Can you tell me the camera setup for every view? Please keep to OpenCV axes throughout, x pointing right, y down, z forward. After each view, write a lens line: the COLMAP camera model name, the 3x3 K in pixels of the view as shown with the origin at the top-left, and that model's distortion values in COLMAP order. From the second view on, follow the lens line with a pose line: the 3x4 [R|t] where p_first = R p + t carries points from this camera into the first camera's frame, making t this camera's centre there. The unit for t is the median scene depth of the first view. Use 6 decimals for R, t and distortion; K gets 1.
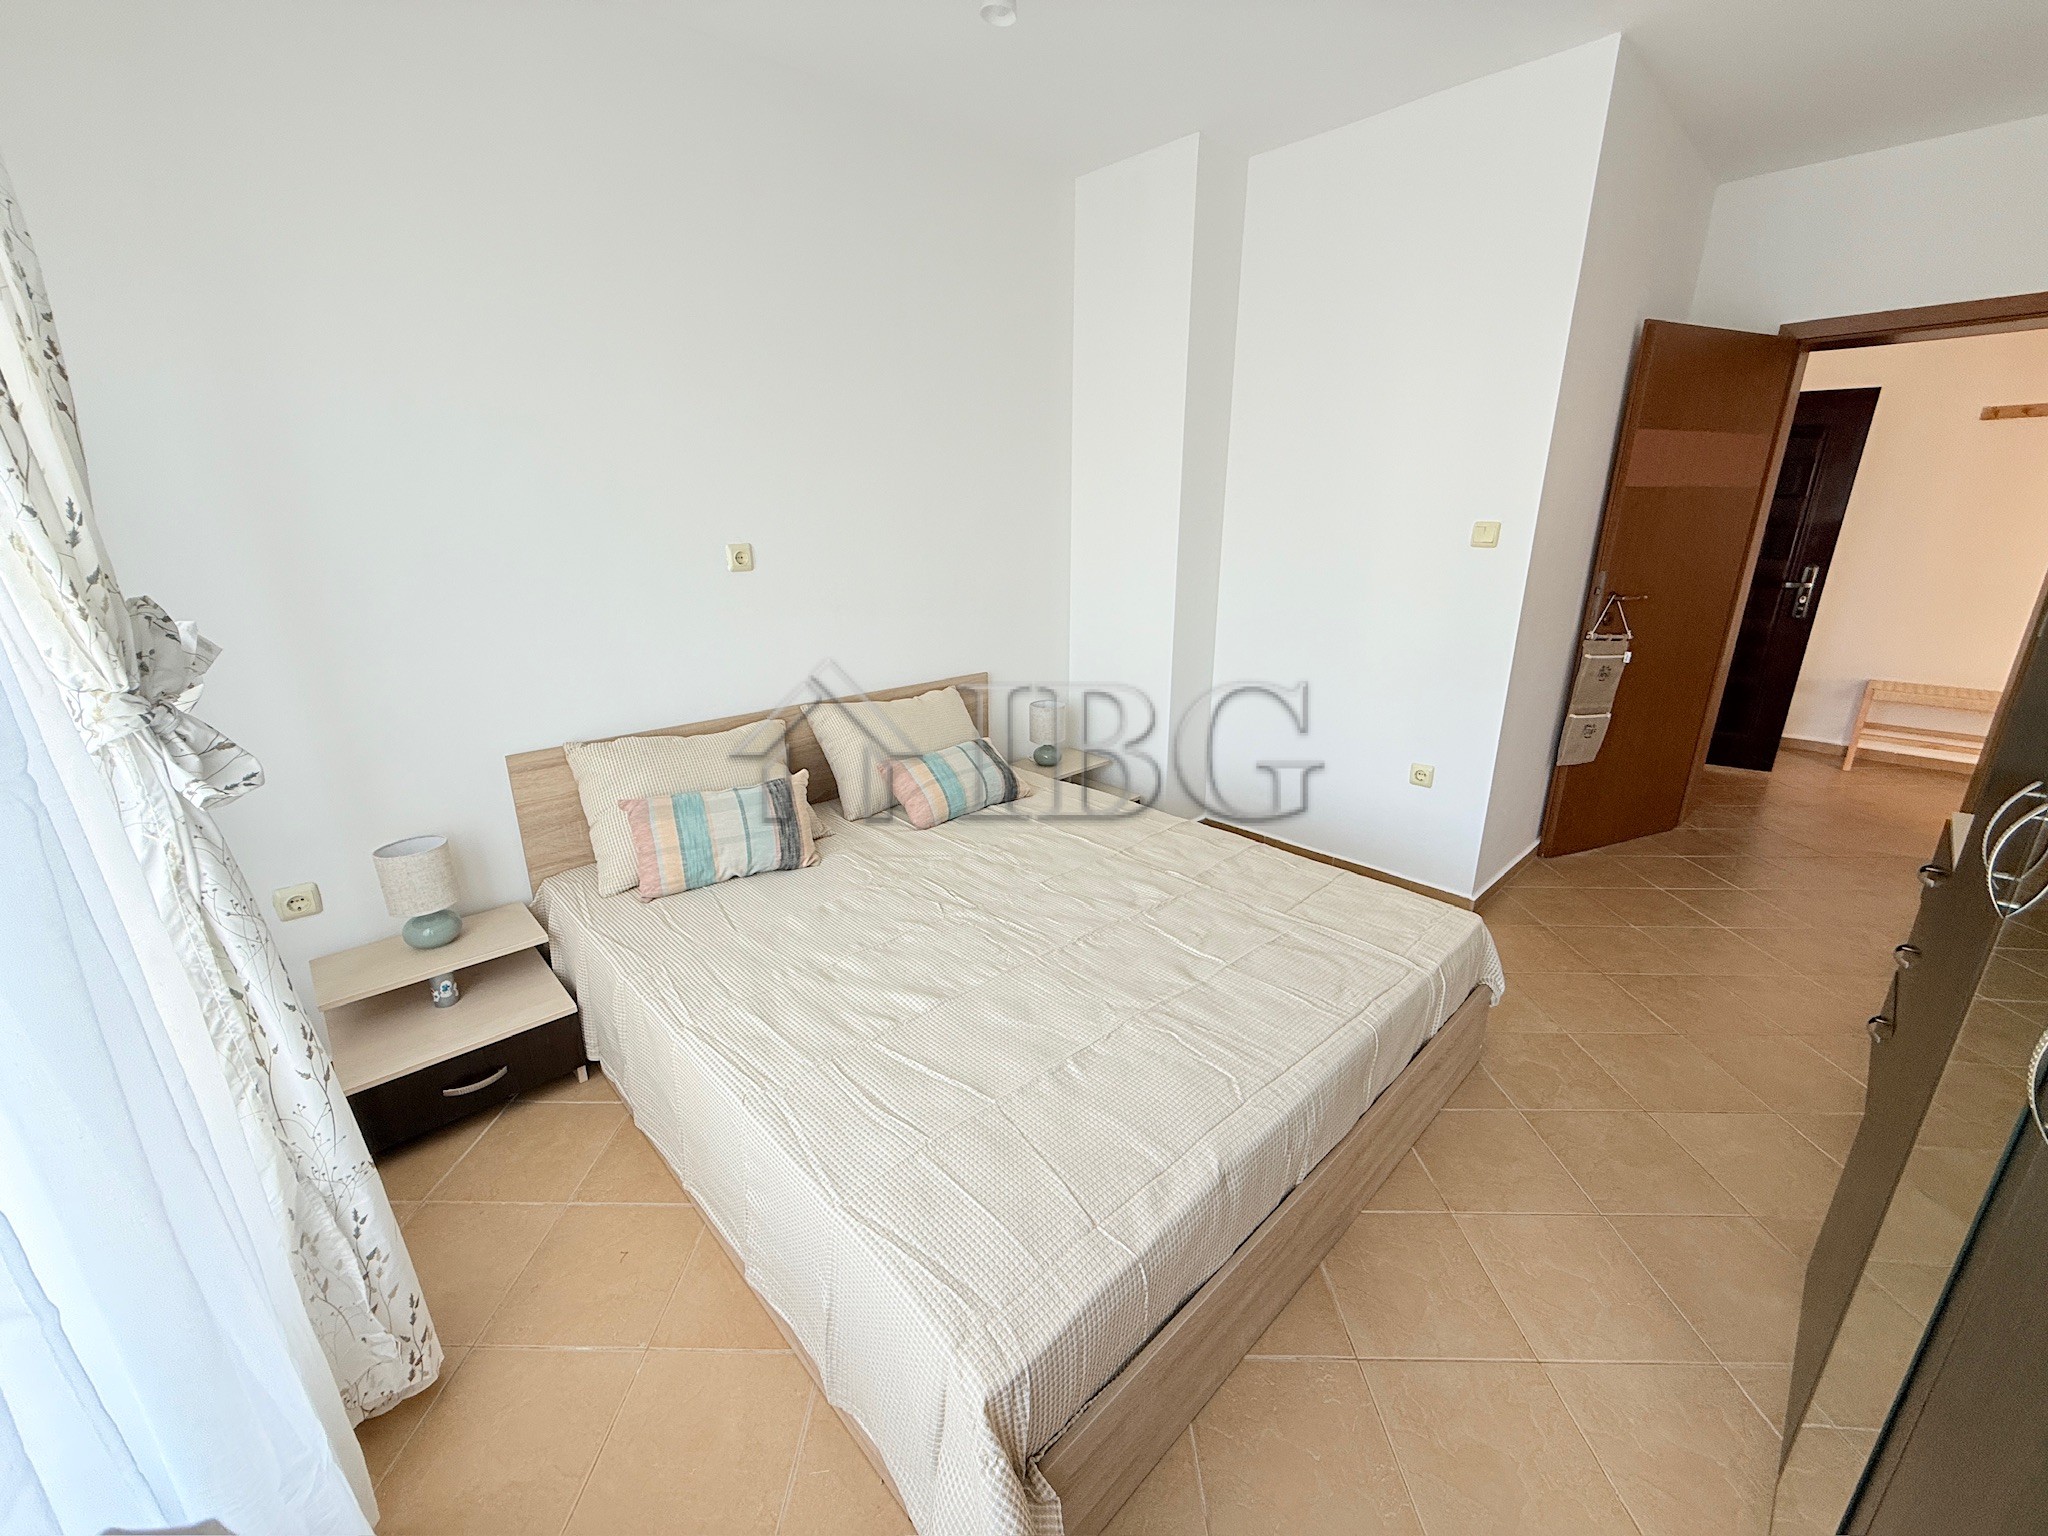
lens RADIAL K [[815.0, 0, 1018.0], [0, 815.0, 767.4], [0, 0, 1]] dist [0.001266, -0.000555]
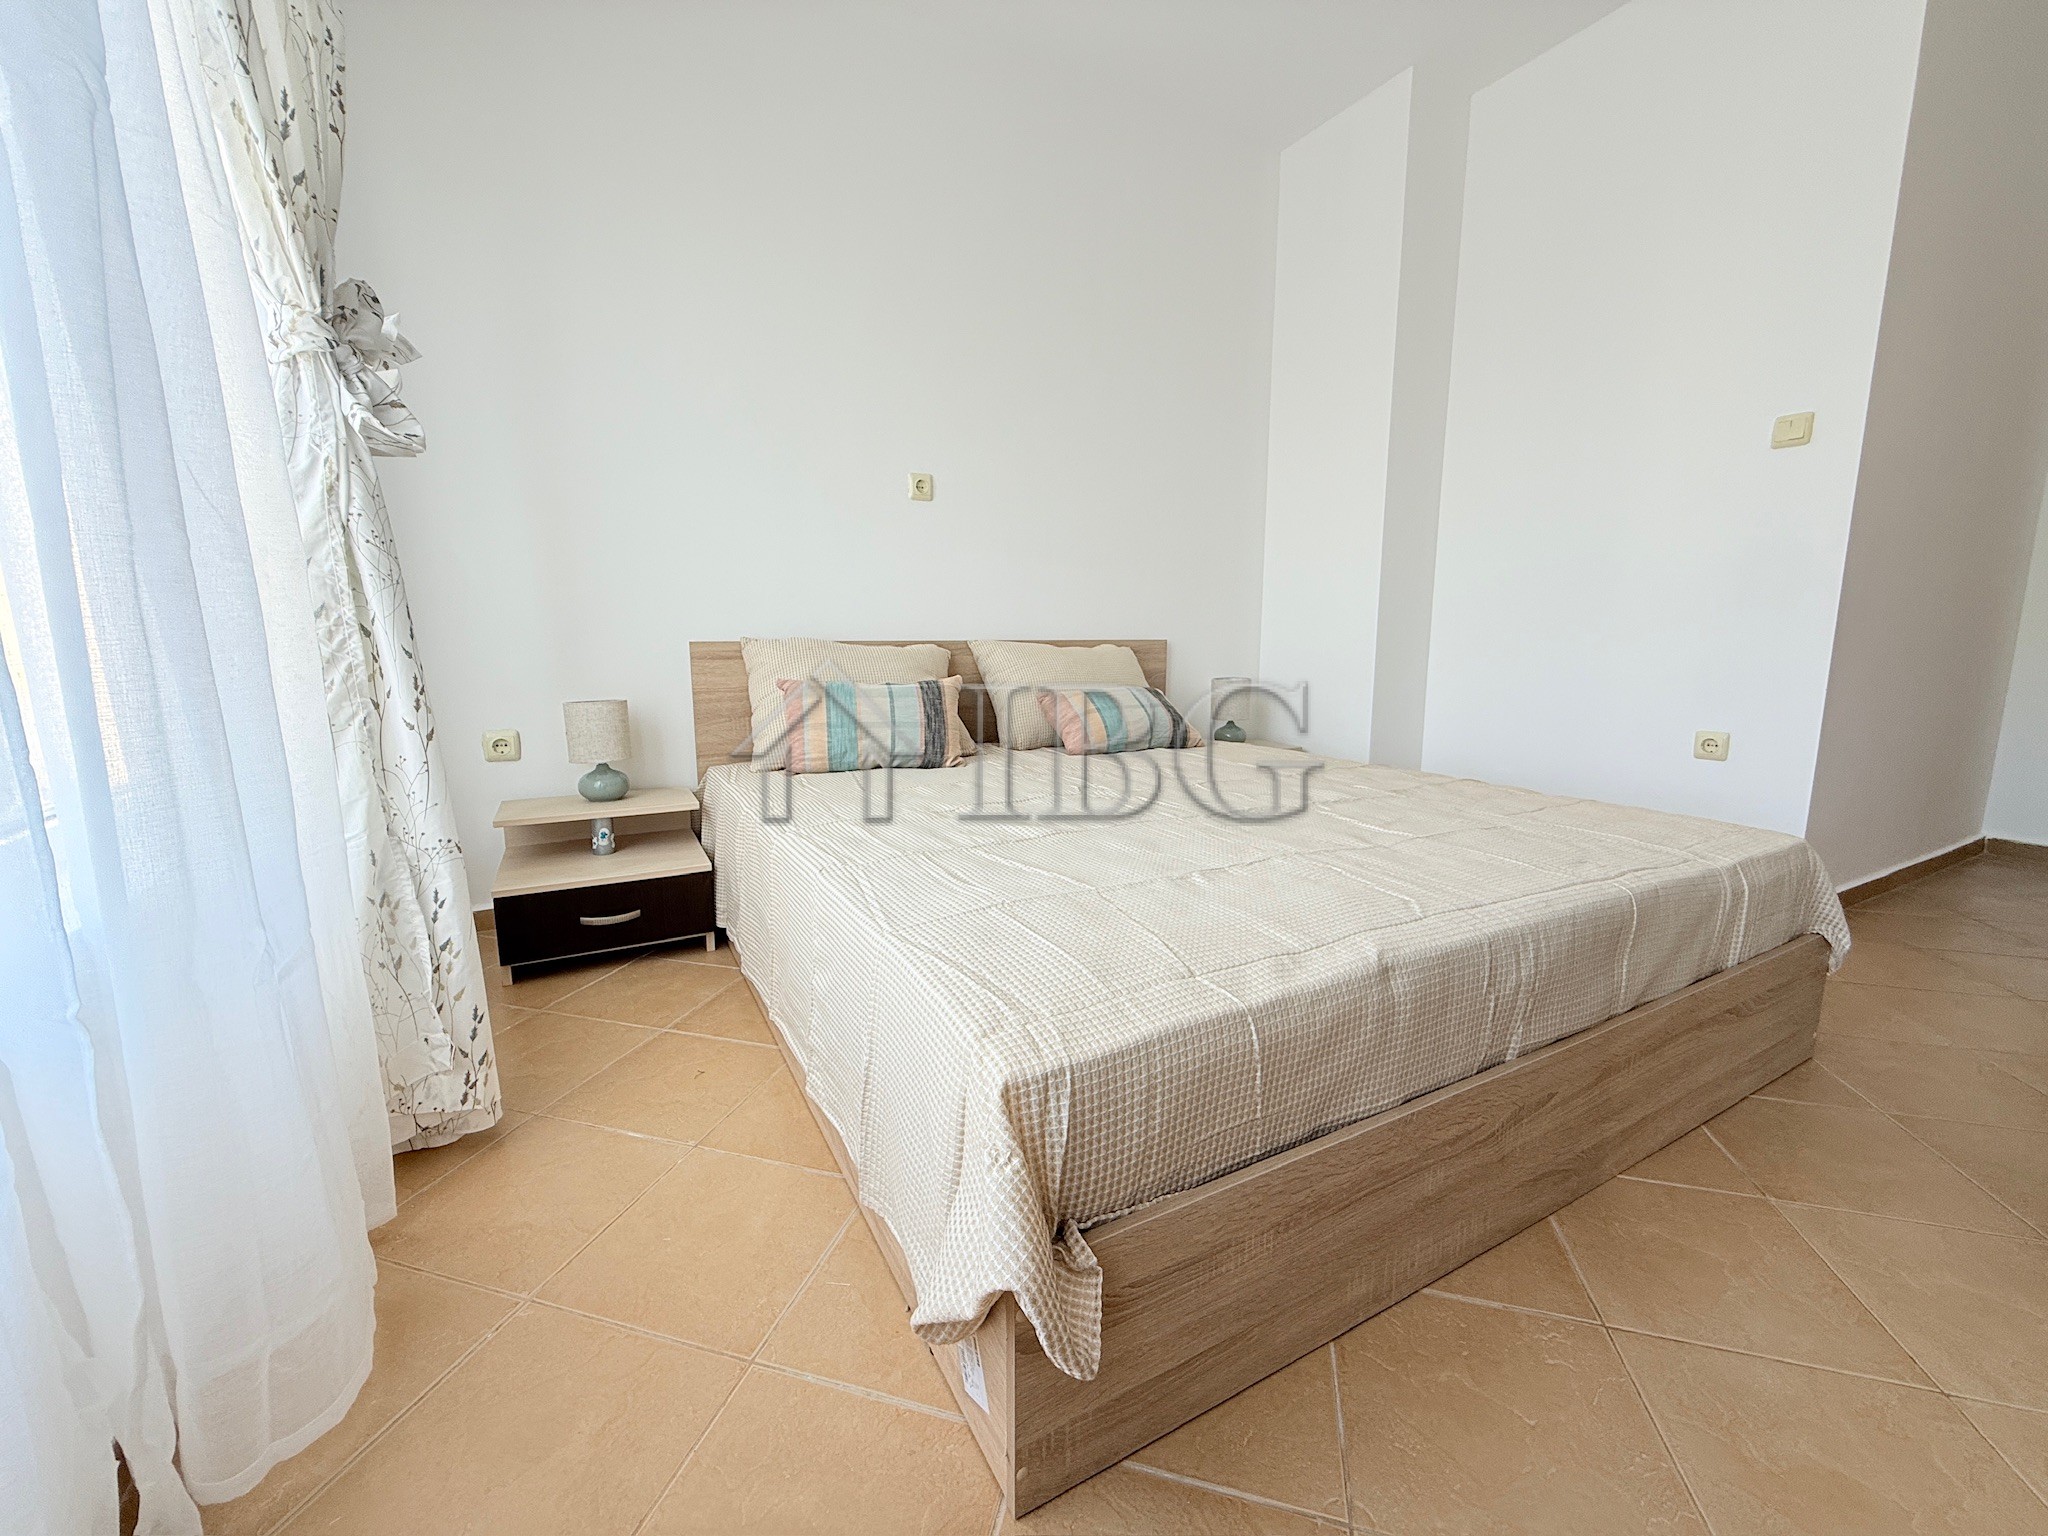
lens RADIAL K [[815.0, 0, 1018.0], [0, 815.0, 767.4], [0, 0, 1]] dist [0.001266, -0.000555]
pose [[0.966243, 0.043194, -0.253986, 0.112562], [-0.079164, 0.987929, -0.133153, 0.450985], [0.245169, 0.148764, 0.957999, 0.191436]]
